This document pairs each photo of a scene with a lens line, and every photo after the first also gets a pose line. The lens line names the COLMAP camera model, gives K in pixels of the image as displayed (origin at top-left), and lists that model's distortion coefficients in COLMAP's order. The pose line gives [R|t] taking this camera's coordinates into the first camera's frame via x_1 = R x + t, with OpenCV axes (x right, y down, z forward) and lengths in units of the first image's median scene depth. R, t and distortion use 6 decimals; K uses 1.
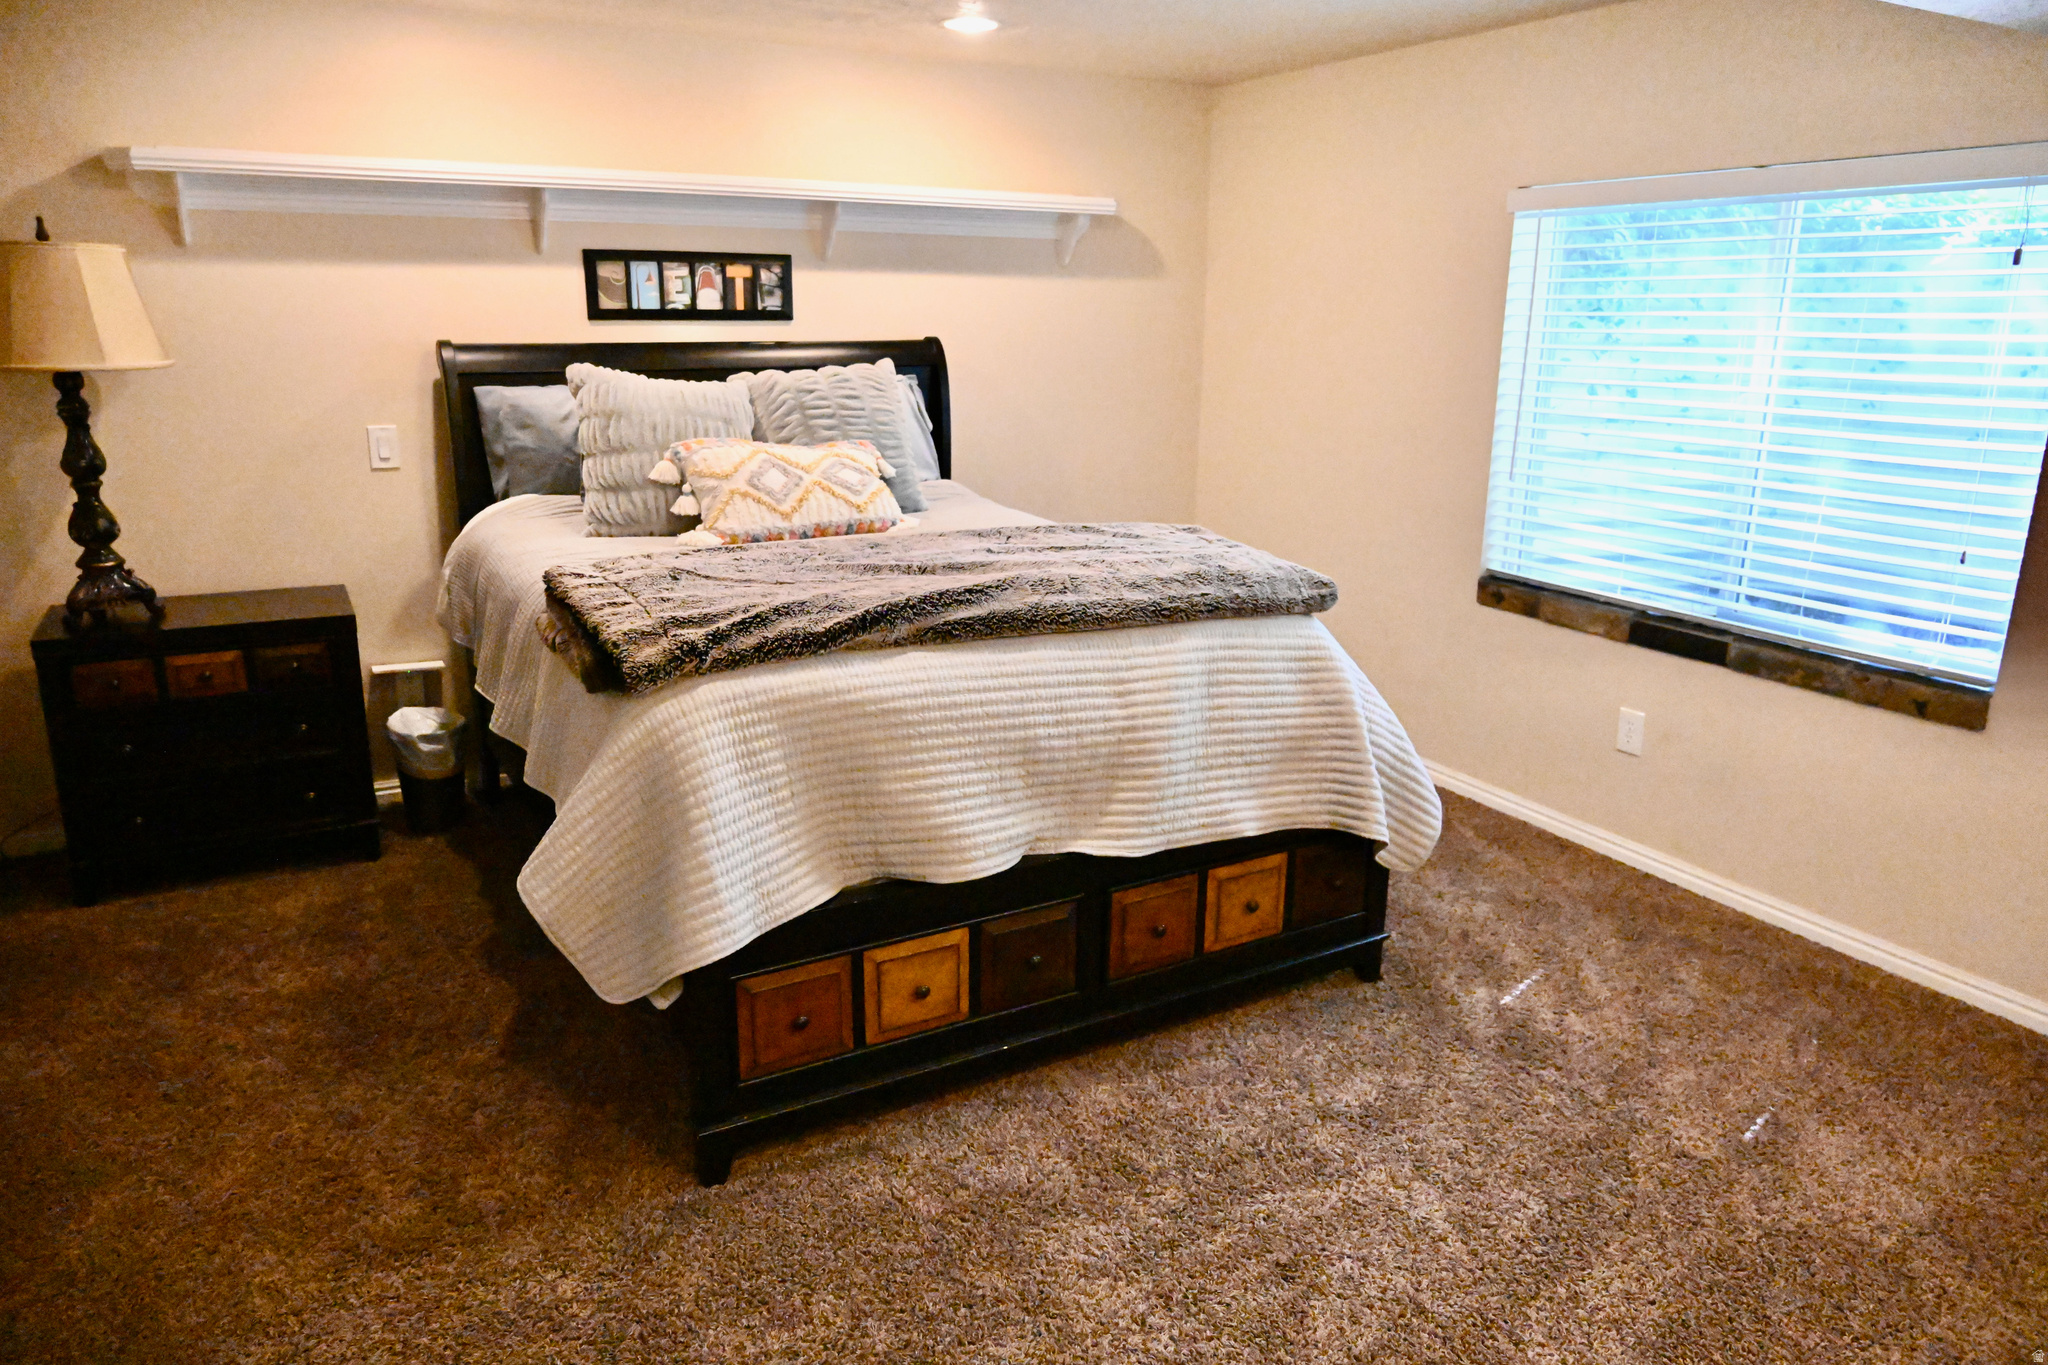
lens RADIAL K [[1366.3, 0, 1024.0], [0, 1366.3, 682.5], [0, 0, 1]] dist [-0.005195, -0.000892]
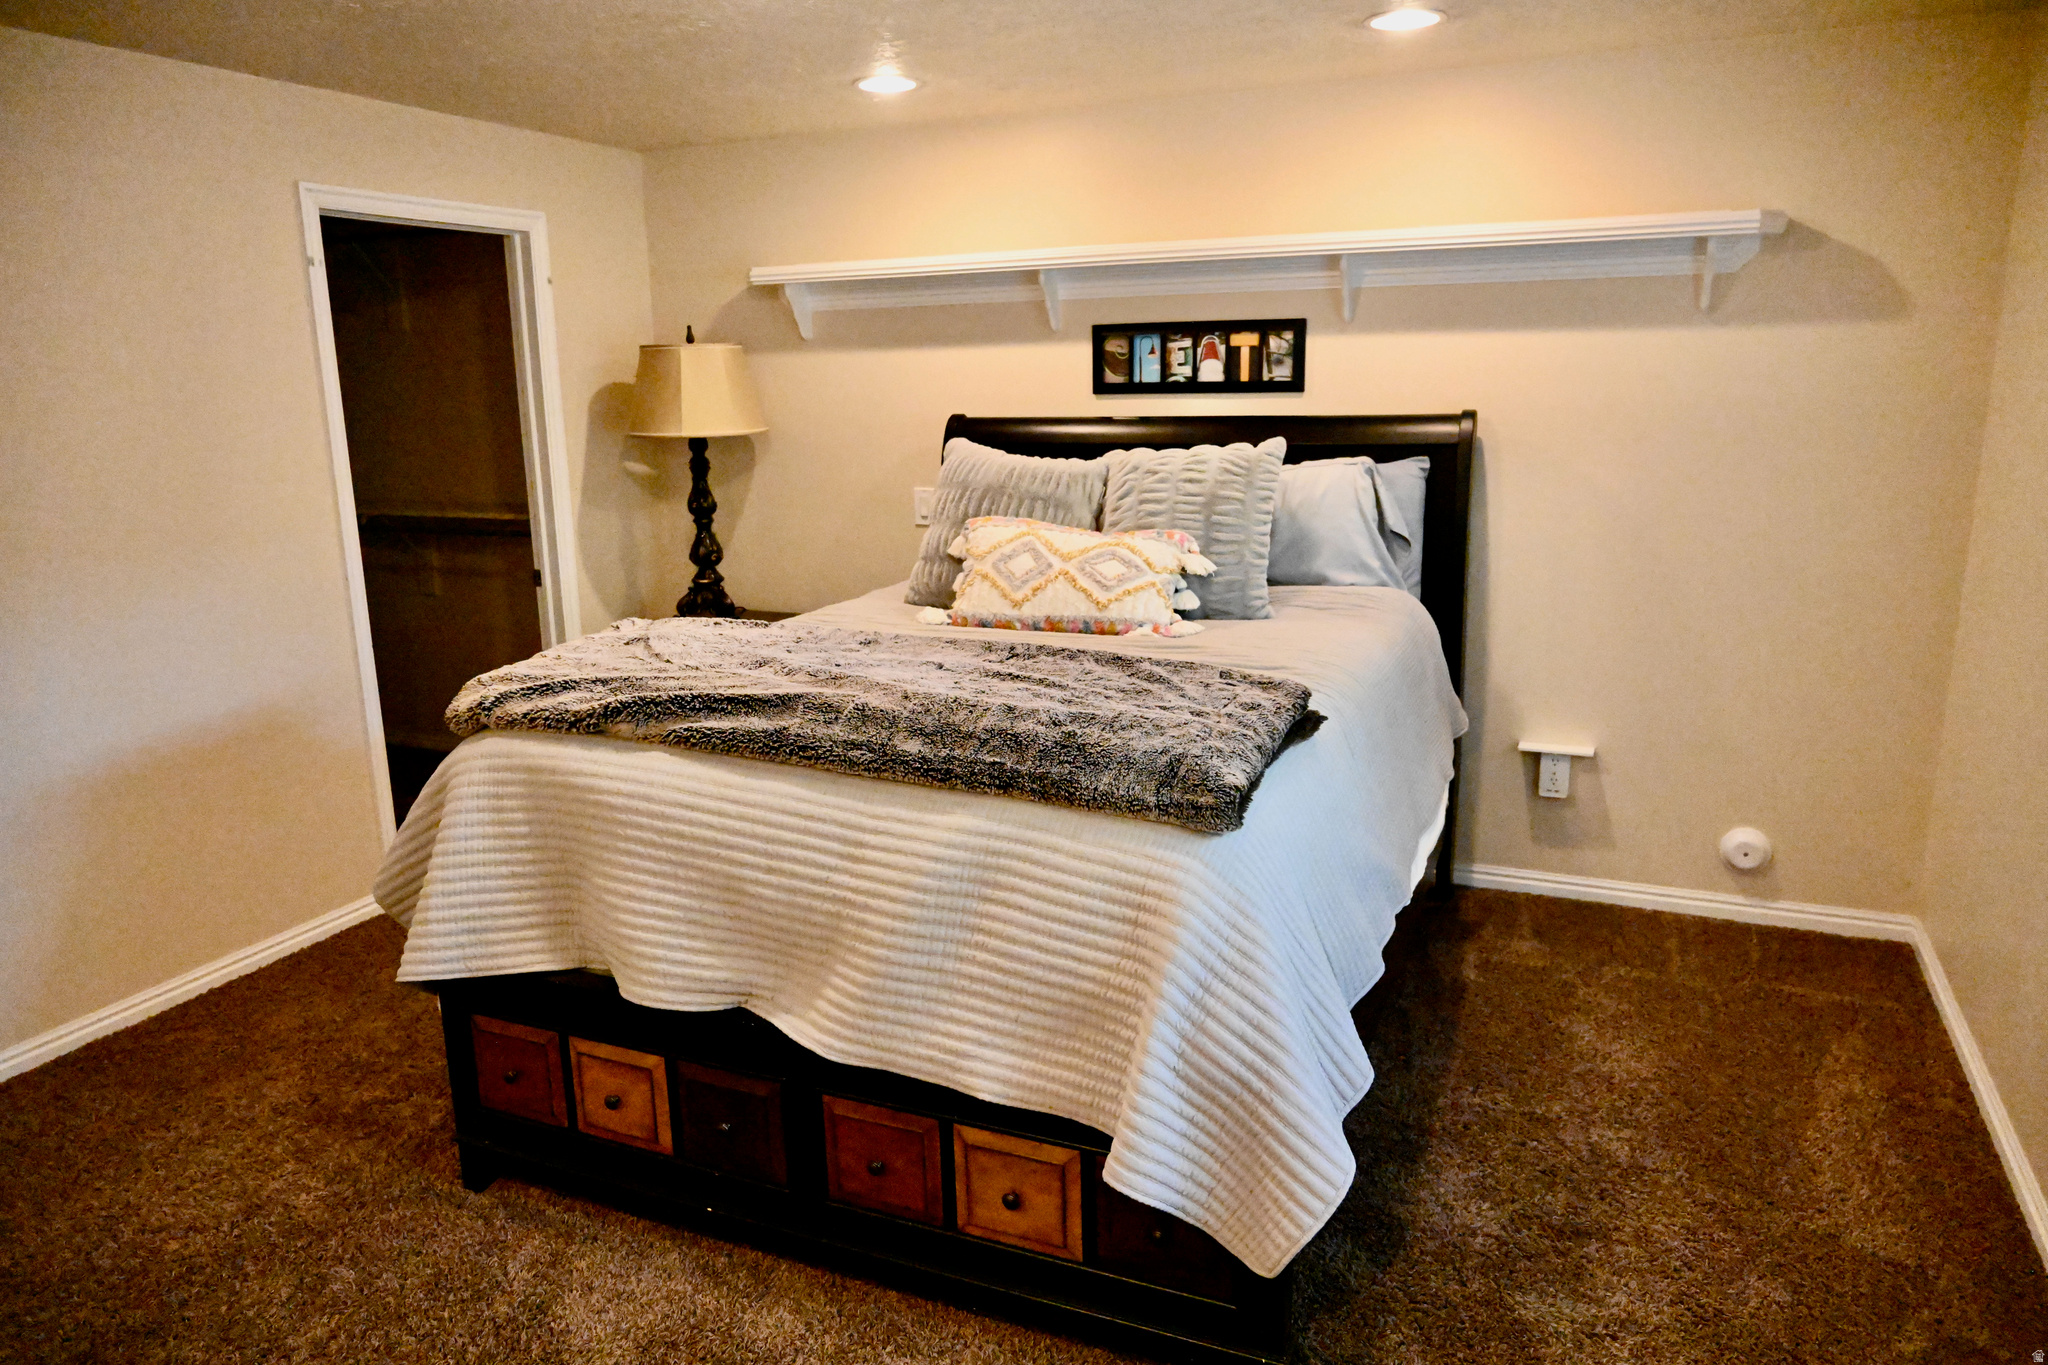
lens RADIAL K [[1366.3, 0, 1024.0], [0, 1366.3, 682.5], [0, 0, 1]] dist [-0.005195, -0.000892]
pose [[0.592909, 0.159296, -0.789356, 0.544192], [-0.191135, 0.980065, 0.054215, -0.113710], [0.782257, 0.118728, 0.611537, 0.410877]]
